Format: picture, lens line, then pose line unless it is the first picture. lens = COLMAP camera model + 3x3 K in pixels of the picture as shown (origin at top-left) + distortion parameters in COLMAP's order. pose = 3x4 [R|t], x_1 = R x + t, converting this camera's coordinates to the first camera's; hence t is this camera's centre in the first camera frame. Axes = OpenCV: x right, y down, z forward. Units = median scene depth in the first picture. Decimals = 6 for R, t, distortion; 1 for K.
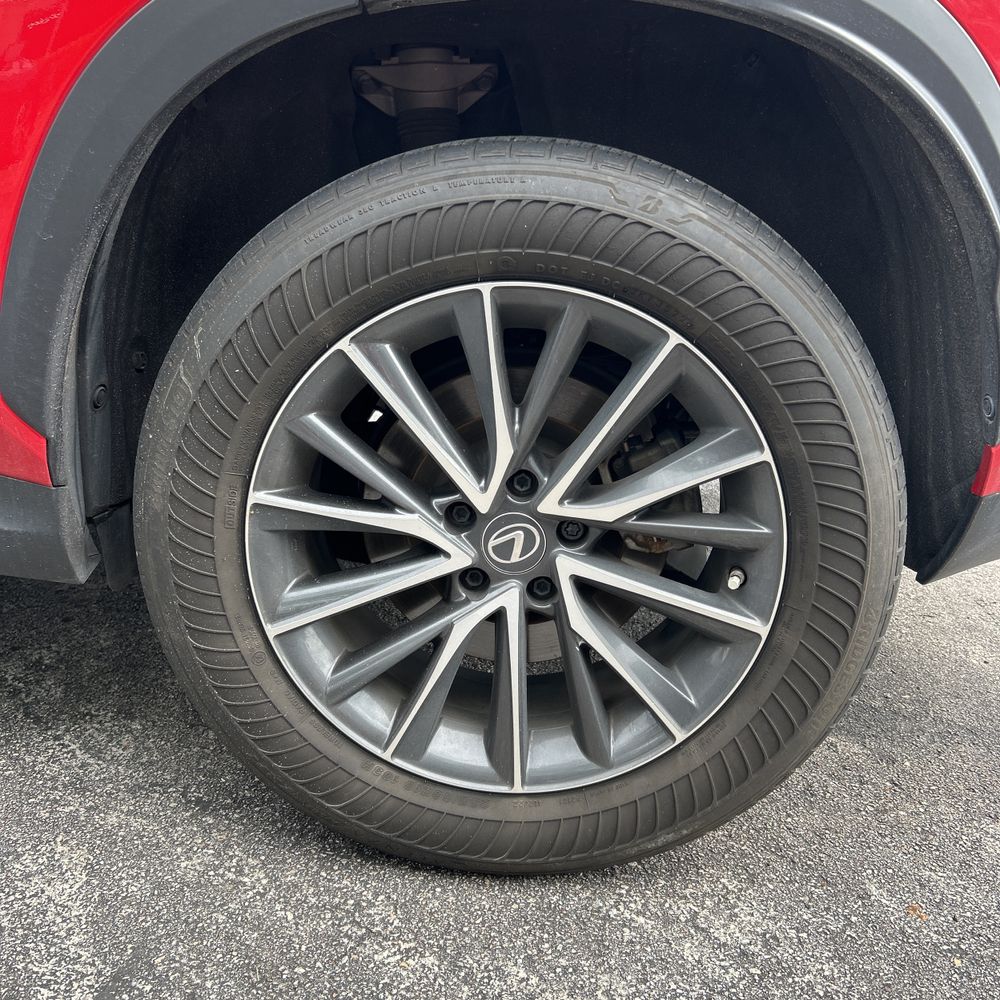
lens RADIAL K [[1017.9, 0, 497.3], [0, 1017.9, 488.3], [0, 0, 1]] dist [0.019637, -0.022919]
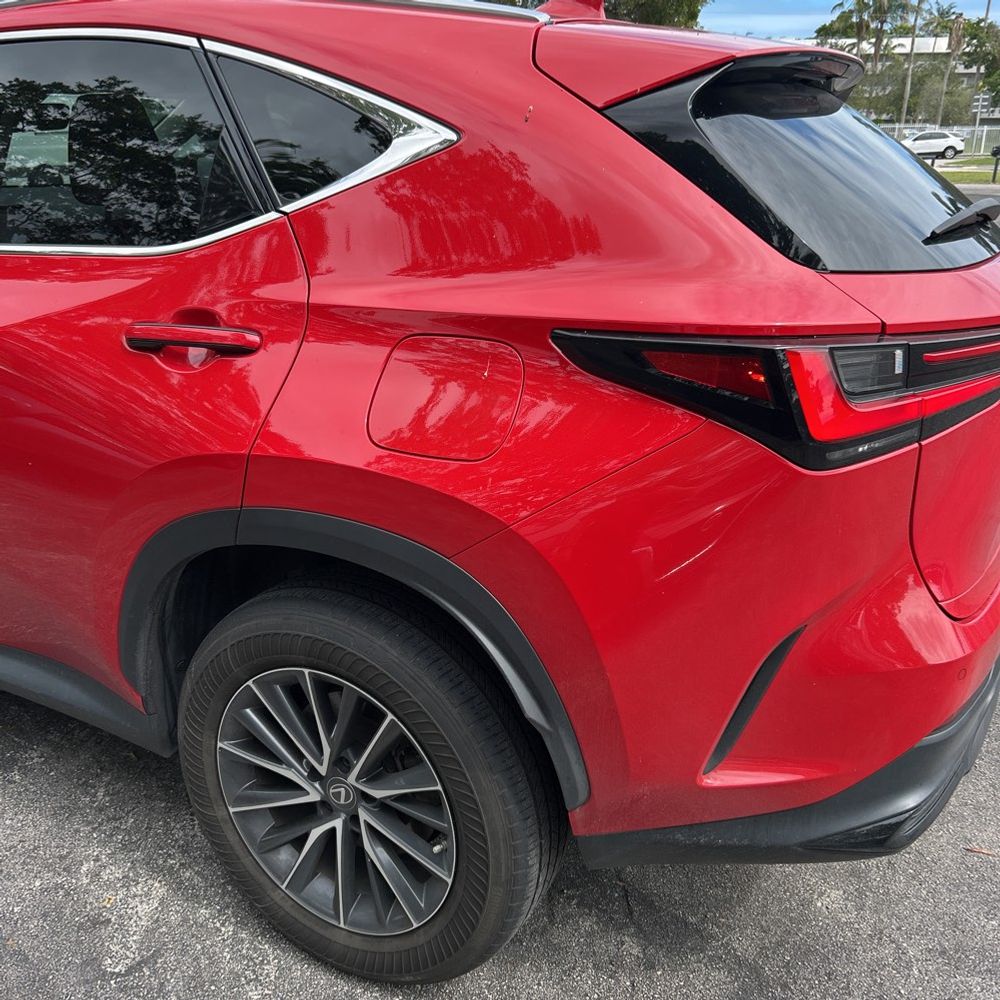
lens RADIAL K [[1017.9, 0, 497.3], [0, 1017.9, 488.3], [0, 0, 1]] dist [0.019637, -0.022919]
pose [[0.892721, 0.105543, -0.438075, 0.995419], [-0.091042, 0.994380, 0.054043, -0.605860], [0.441317, -0.008362, 0.897312, -0.491465]]
